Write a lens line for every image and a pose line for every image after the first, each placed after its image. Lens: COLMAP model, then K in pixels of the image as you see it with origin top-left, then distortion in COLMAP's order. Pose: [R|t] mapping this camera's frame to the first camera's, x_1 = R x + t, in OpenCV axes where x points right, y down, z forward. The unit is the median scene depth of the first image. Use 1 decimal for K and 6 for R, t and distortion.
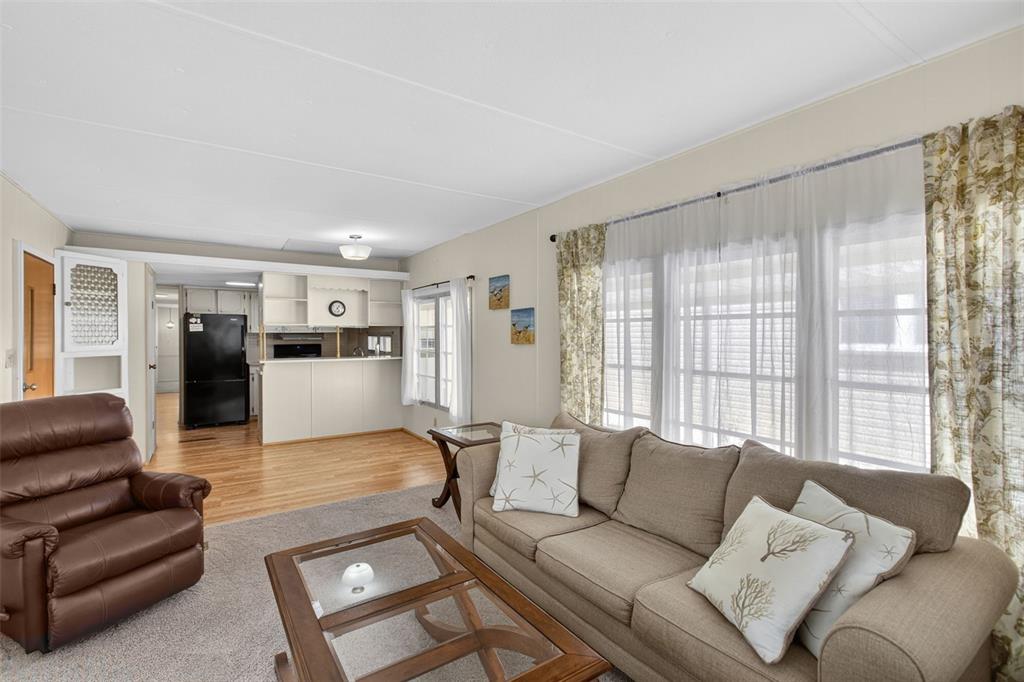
lens RADIAL K [[462.3, 0, 510.1], [0, 462.3, 338.7], [0, 0, 1]] dist [0.000553, 0.000362]
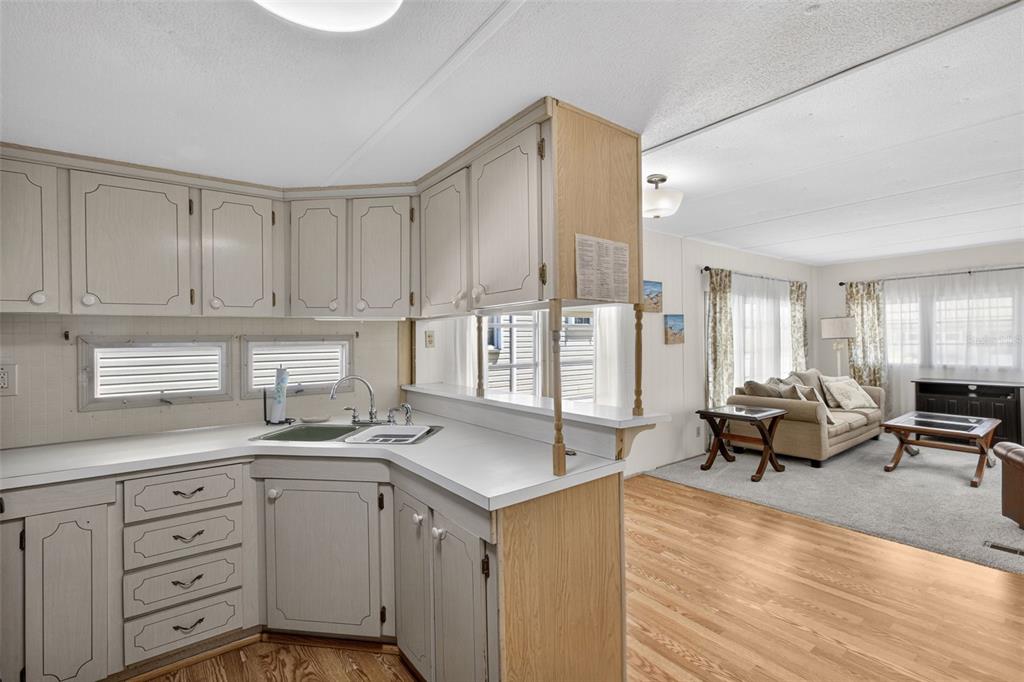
lens RADIAL K [[462.3, 0, 510.1], [0, 462.3, 338.7], [0, 0, 1]] dist [0.000553, 0.000362]
pose [[-0.066500, 0.002677, 0.997783, -1.097910], [0.020334, 0.999792, -0.001327, -0.008827], [-0.997579, 0.020200, -0.066540, 1.445038]]
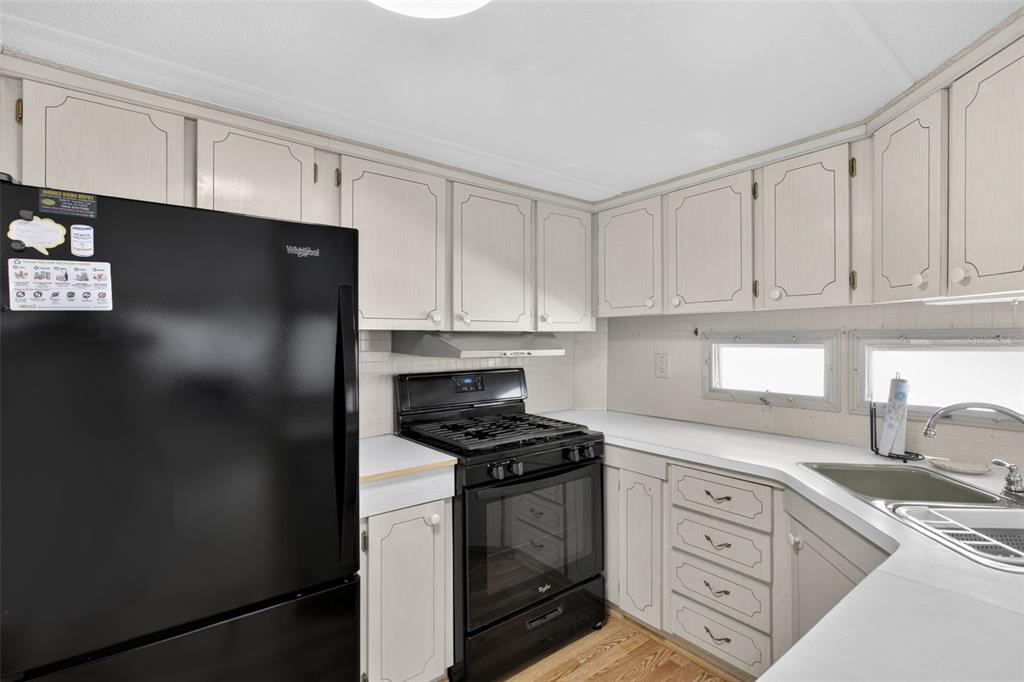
lens RADIAL K [[470.6, 0, 507.9], [0, 470.6, 337.8], [0, 0, 1]] dist [0.000904, 0.000563]
pose [[0.997282, -0.002812, 0.073629, -0.857413], [0.003727, 0.999917, -0.012294, -0.008608], [-0.073588, 0.012535, 0.997210, 1.311946]]
